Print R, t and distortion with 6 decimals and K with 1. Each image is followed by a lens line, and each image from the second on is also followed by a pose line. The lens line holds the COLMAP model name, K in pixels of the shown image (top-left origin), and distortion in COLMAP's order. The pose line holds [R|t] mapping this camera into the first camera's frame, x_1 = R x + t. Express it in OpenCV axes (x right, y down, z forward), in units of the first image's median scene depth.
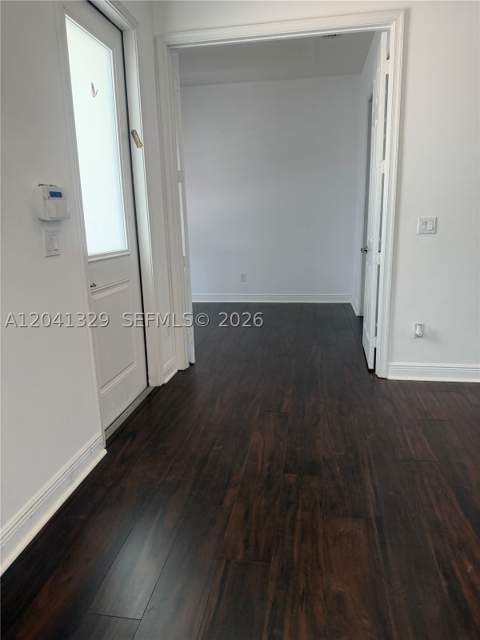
lens RADIAL K [[448.6, 0, 240.0], [0, 448.6, 320.0], [0, 0, 1]] dist [-0.005489, -0.004185]
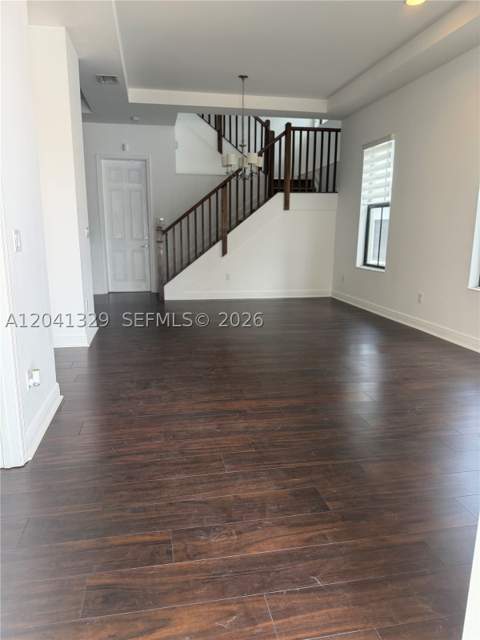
lens RADIAL K [[448.6, 0, 240.0], [0, 448.6, 320.0], [0, 0, 1]] dist [-0.005489, -0.004185]
pose [[-0.346257, -0.169214, 0.922753, -0.549651], [0.212783, 0.943798, 0.252919, -0.254456], [-0.913690, 0.283921, -0.290791, 1.215793]]
